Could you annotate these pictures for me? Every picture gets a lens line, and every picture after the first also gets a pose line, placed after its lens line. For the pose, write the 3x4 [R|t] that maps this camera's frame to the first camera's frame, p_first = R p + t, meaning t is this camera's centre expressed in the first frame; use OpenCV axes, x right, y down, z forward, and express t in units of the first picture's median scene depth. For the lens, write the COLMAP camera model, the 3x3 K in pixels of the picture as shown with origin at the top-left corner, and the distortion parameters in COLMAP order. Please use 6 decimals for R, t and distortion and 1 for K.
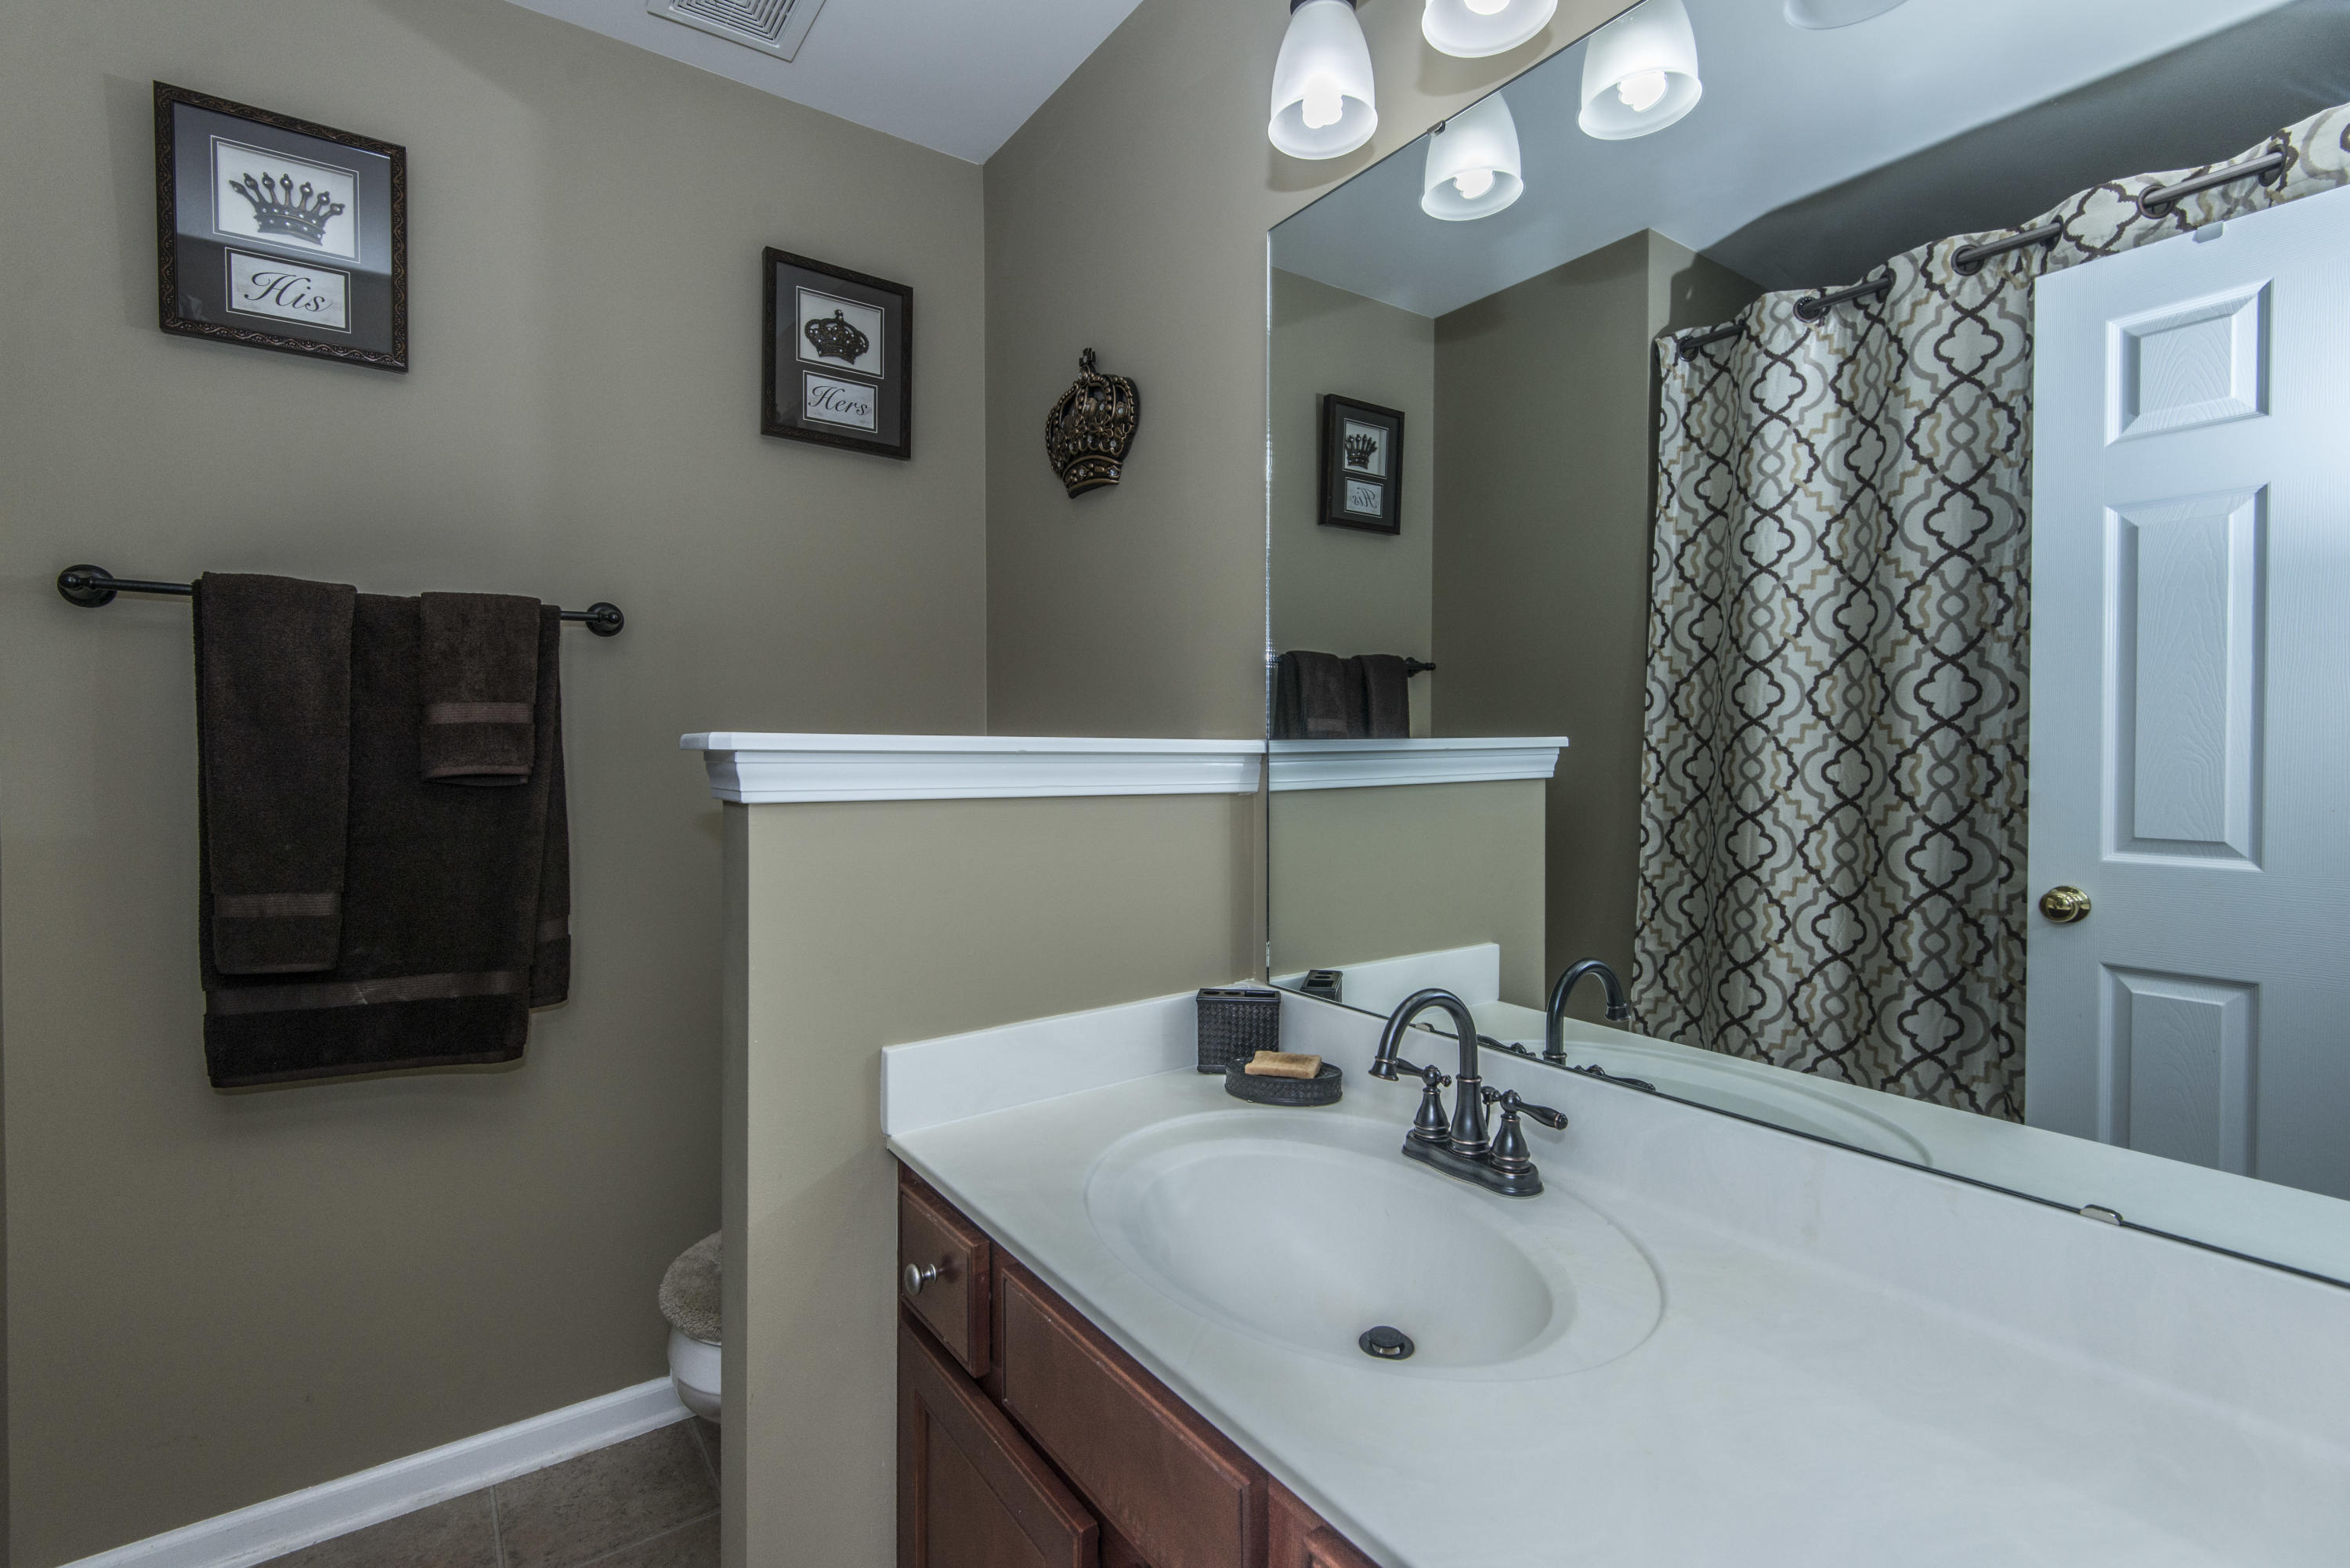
lens RADIAL K [[1065.6, 0, 1146.6], [0, 1065.6, 782.2], [0, 0, 1]] dist [0.017427, -0.011631]
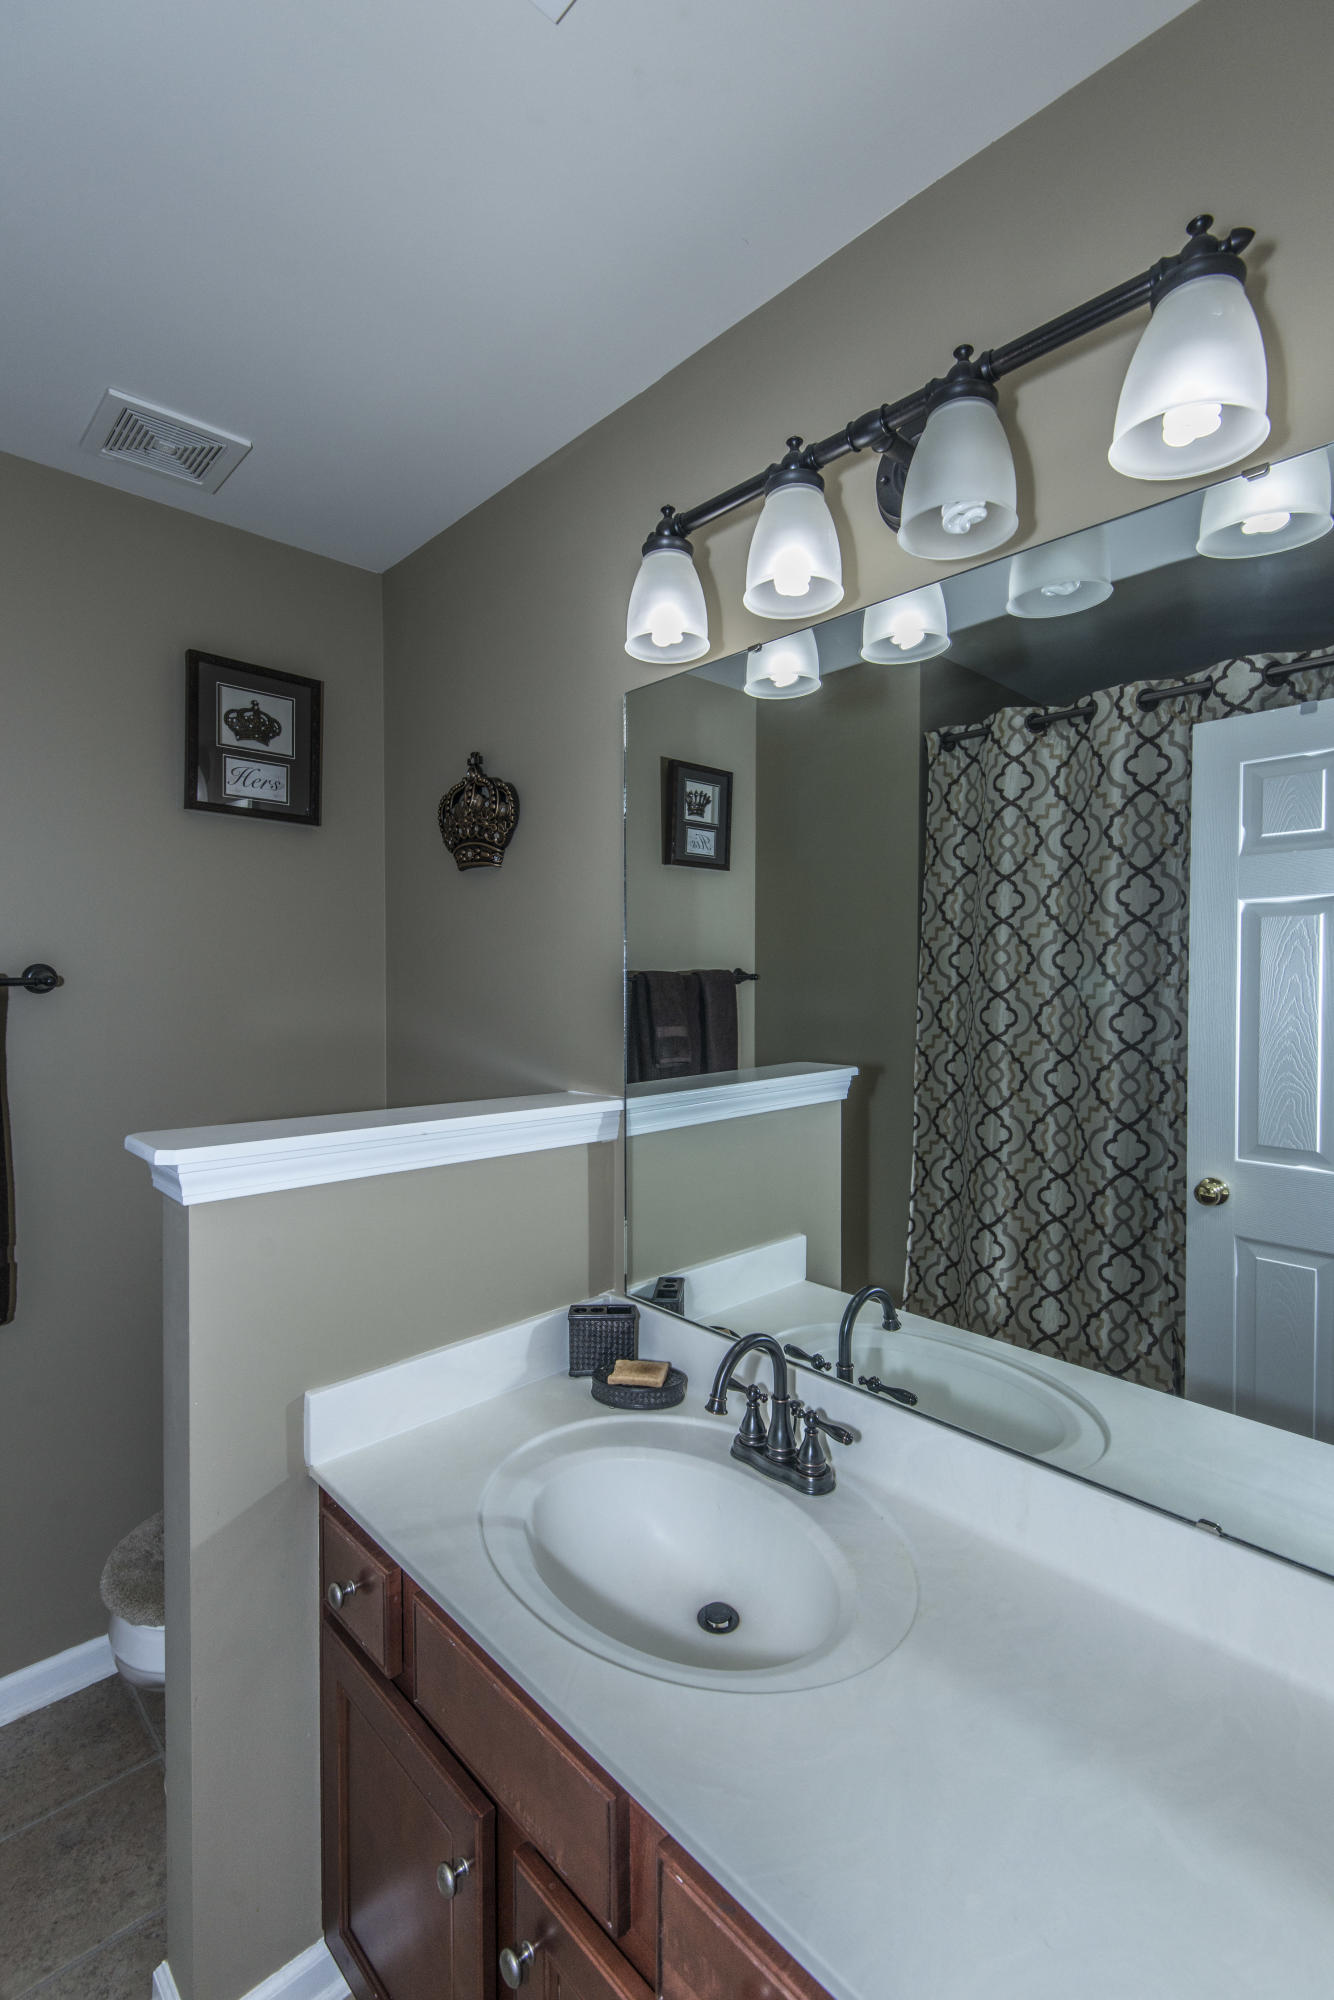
lens RADIAL K [[907.0, 0, 640.2], [0, 907.0, 1016.5], [0, 0, 1]] dist [0.017427, -0.011631]
pose [[0.991026, -0.002262, 0.133647, -0.007086], [0.001436, 0.999979, 0.006278, -0.108671], [-0.133658, -0.006030, 0.991009, -0.036488]]
